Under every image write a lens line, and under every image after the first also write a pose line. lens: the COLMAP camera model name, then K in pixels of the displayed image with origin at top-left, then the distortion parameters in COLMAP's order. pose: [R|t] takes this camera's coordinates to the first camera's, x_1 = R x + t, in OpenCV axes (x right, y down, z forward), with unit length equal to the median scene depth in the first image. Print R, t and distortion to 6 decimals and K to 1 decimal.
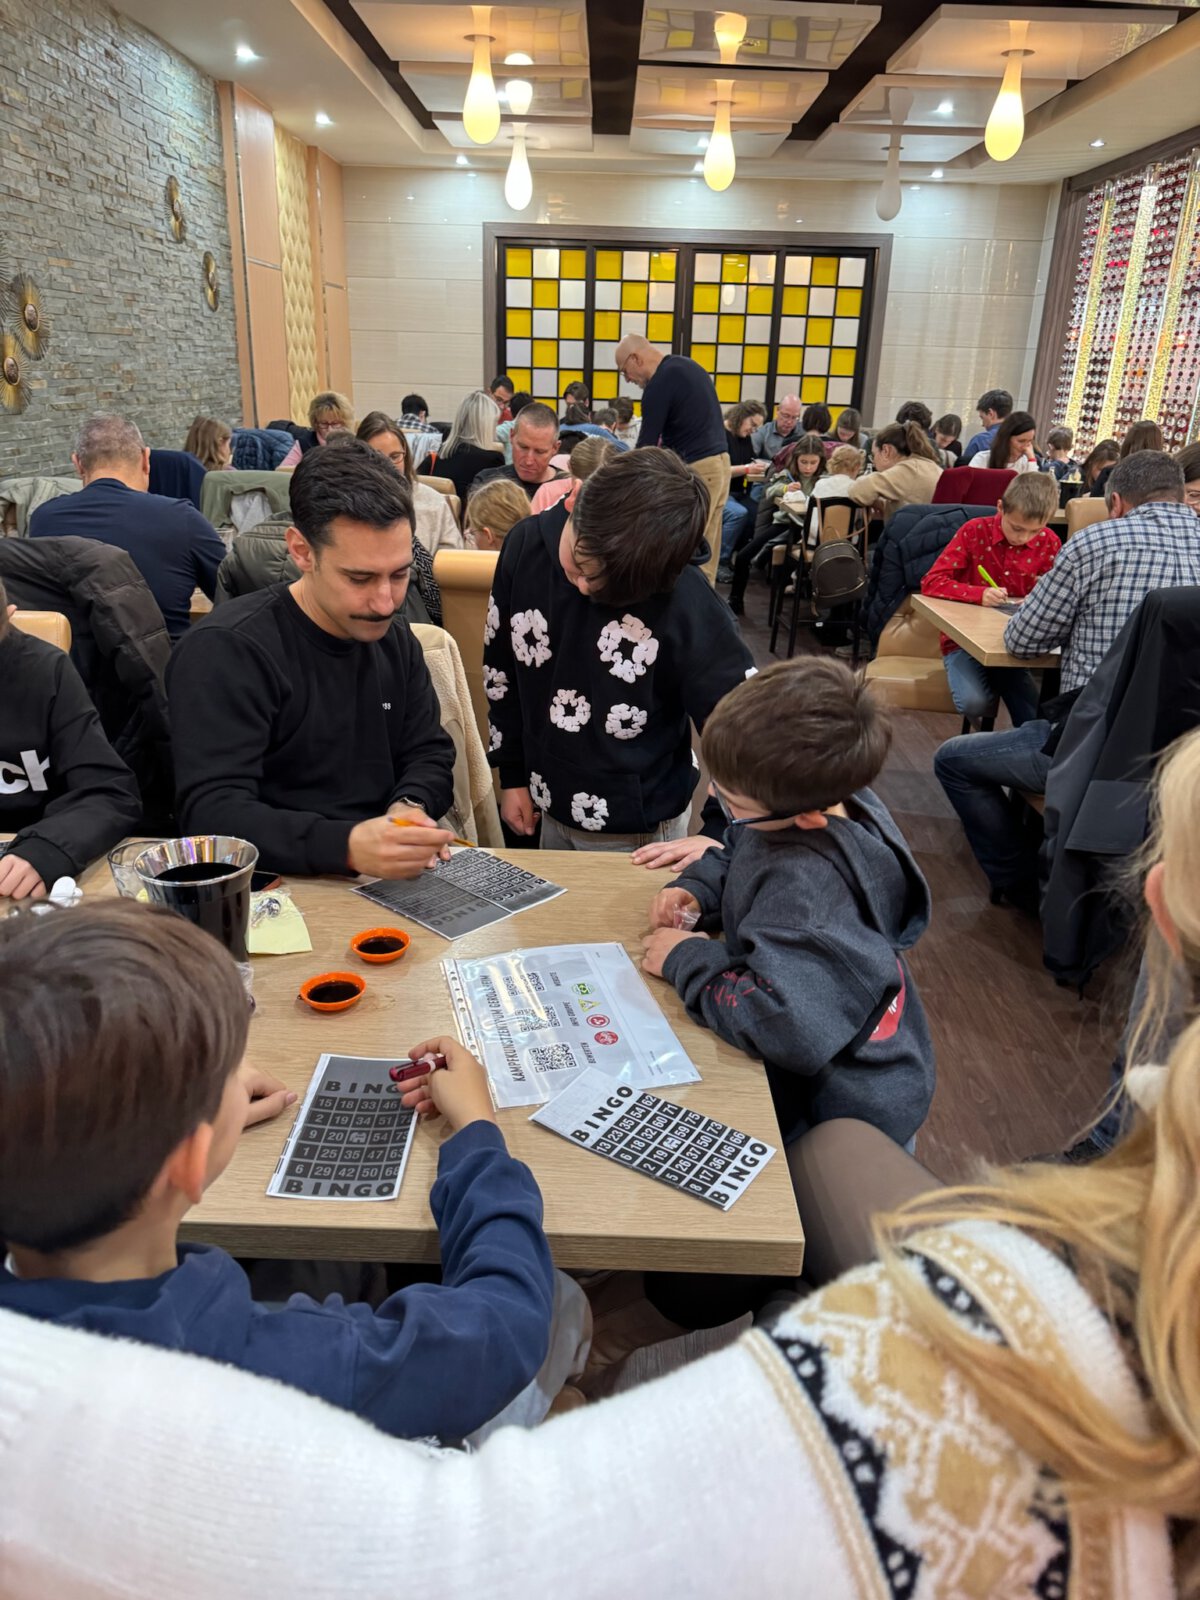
lens RADIAL K [[1122.0, 0, 583.5], [0, 1122.0, 815.1], [0, 0, 1]] dist [0.037393, -0.058070]
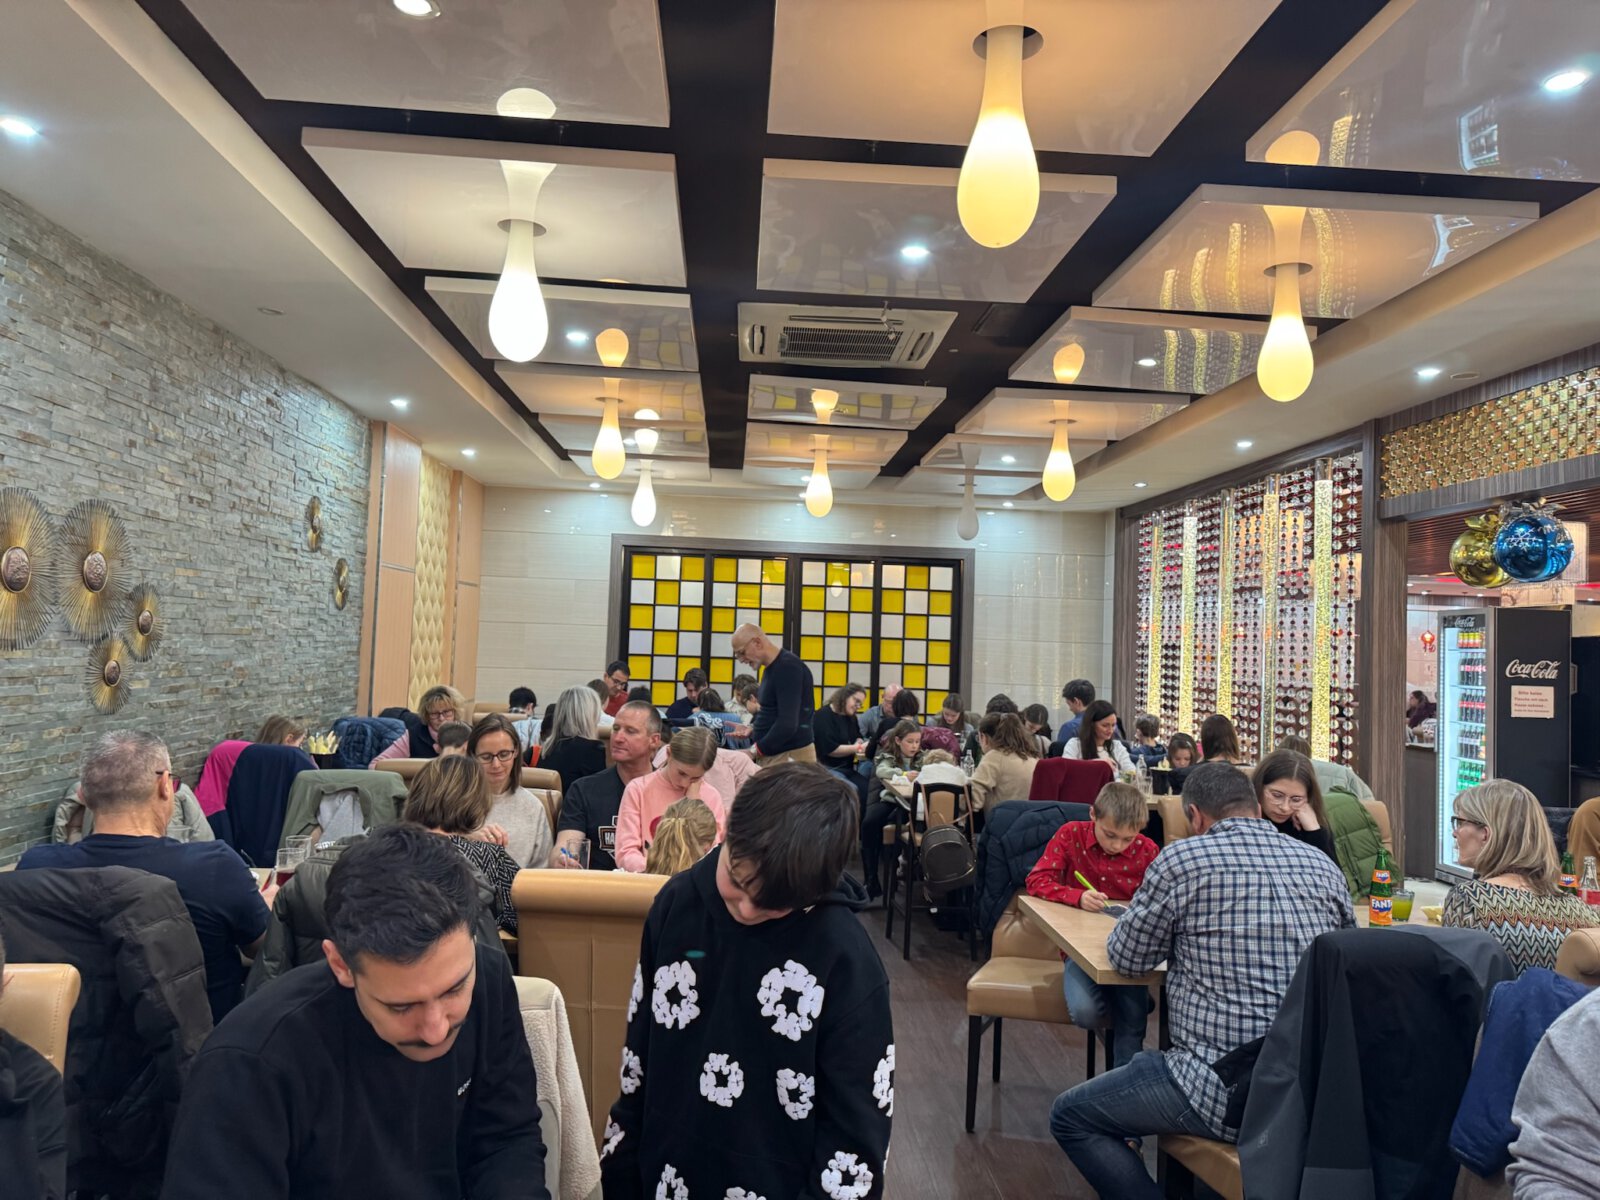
lens RADIAL K [[1122.0, 0, 802.5], [0, 1122.0, 603.4], [0, 0, 1]] dist [0.037393, -0.058070]
pose [[0.996440, 0.012676, 0.083341, 0.010921], [0.021772, 0.916390, -0.399695, -0.024448], [-0.081439, 0.400087, 0.912852, 0.009547]]
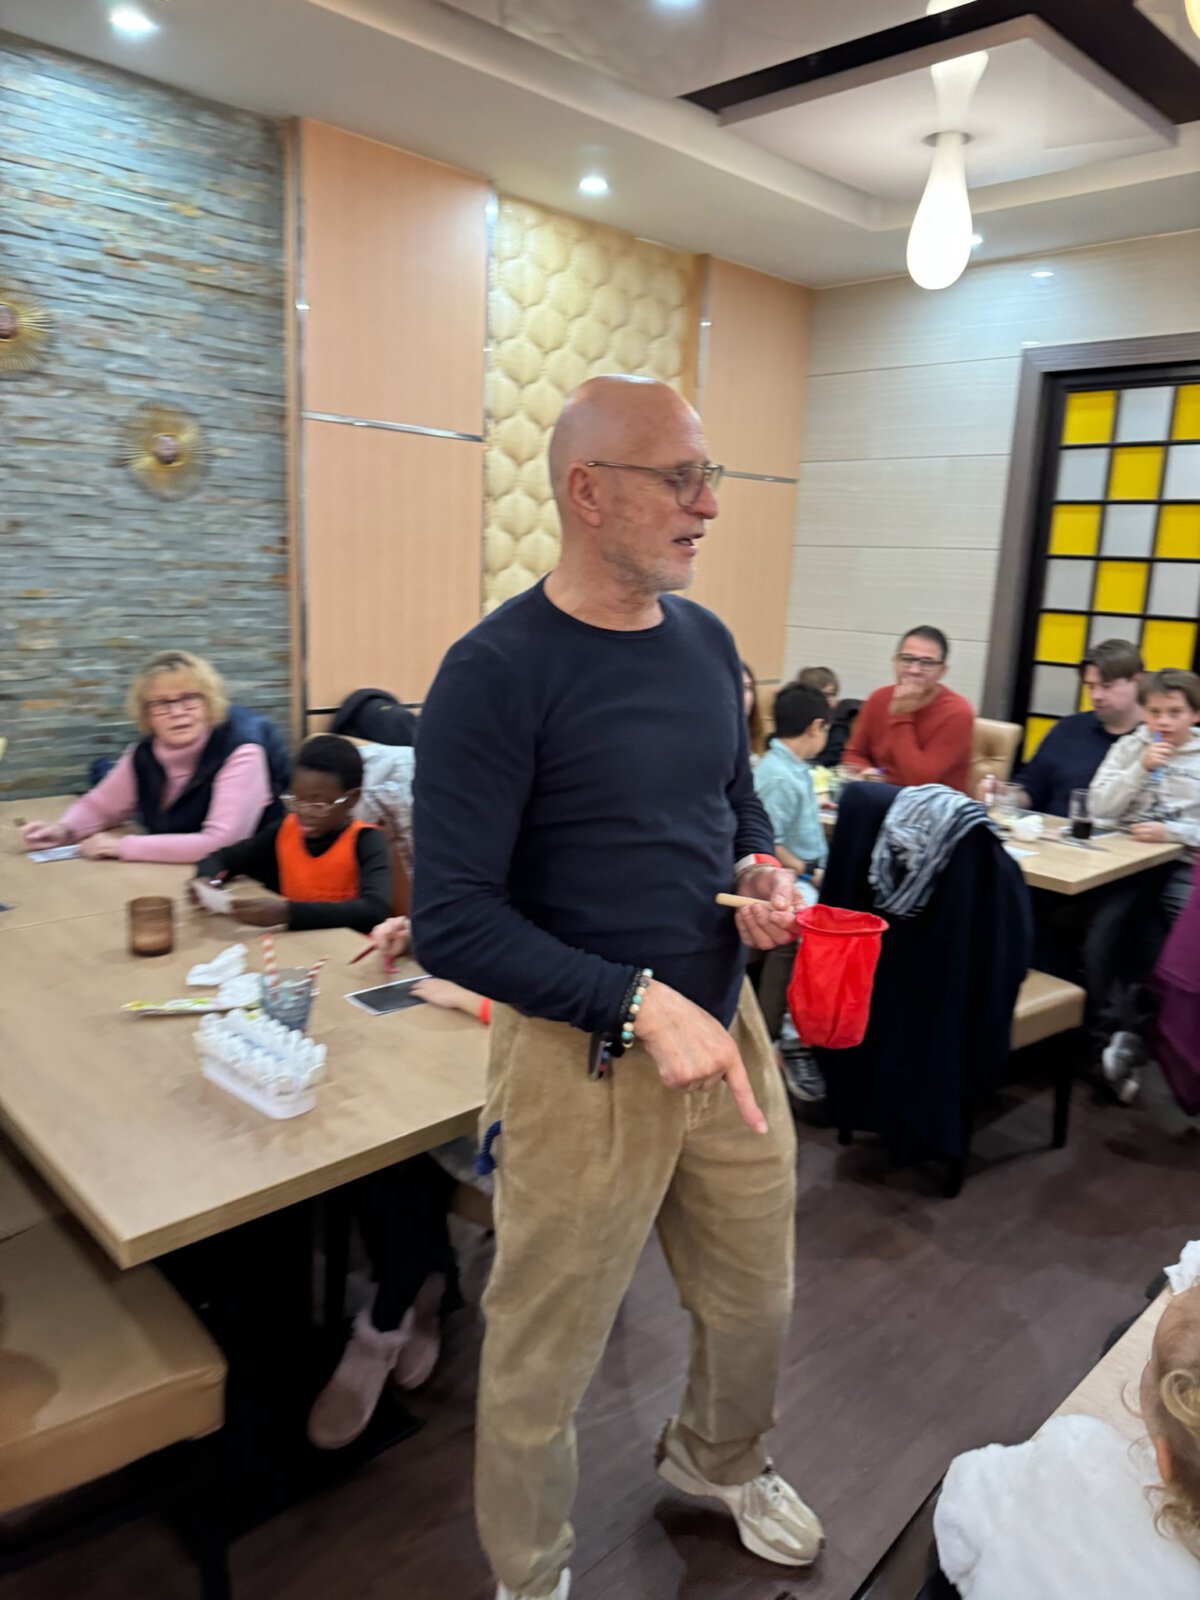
lens RADIAL K [[1122.0, 0, 615.6], [0, 1122.0, 830.0], [0, 0, 1]] dist [0.037393, -0.058070]
pose [[0.719321, 0.167209, -0.674254, 0.232091], [-0.279620, 0.958191, -0.060686, -0.306143], [0.635917, 0.232188, 0.736002, 0.738817]]
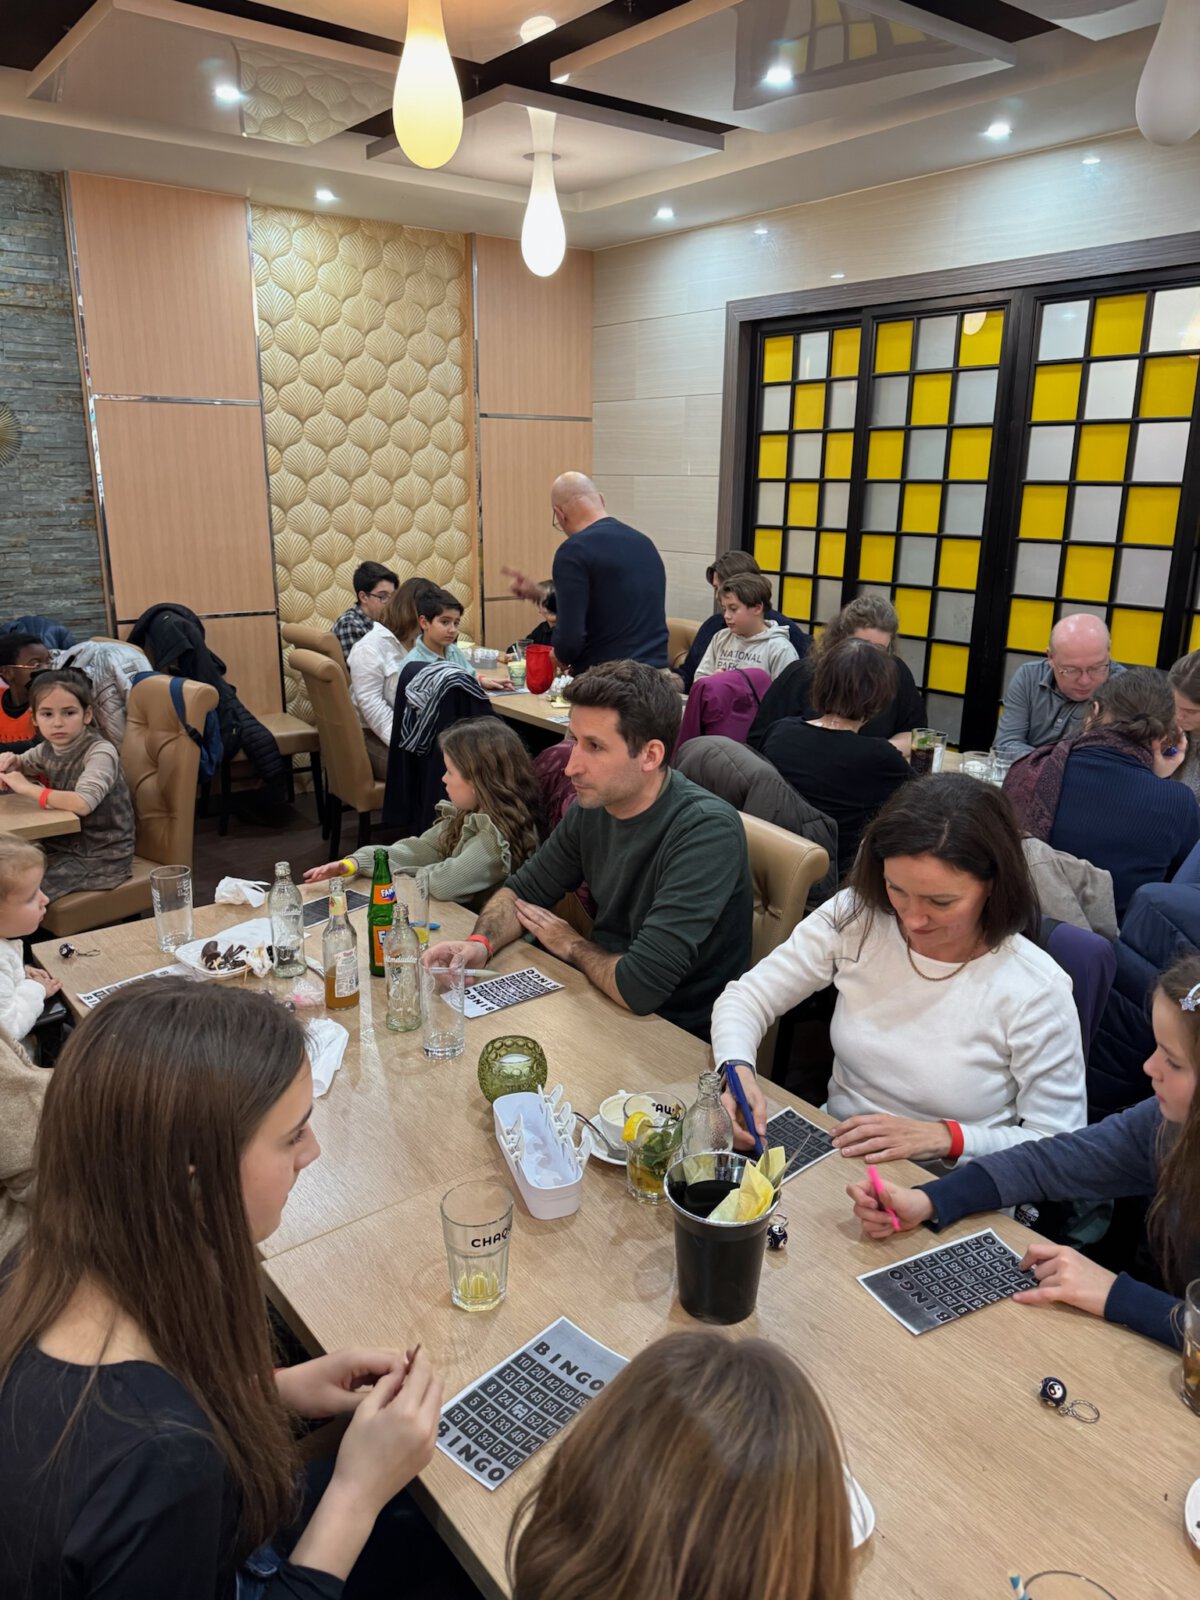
lens RADIAL K [[1122.0, 0, 620.8], [0, 1122.0, 827.8], [0, 0, 1]] dist [0.037393, -0.058070]
pose [[0.637425, 0.207912, -0.741932, 0.548490], [-0.275910, 0.960645, 0.032156, -0.342396], [0.719419, 0.184209, 0.669704, 0.811635]]
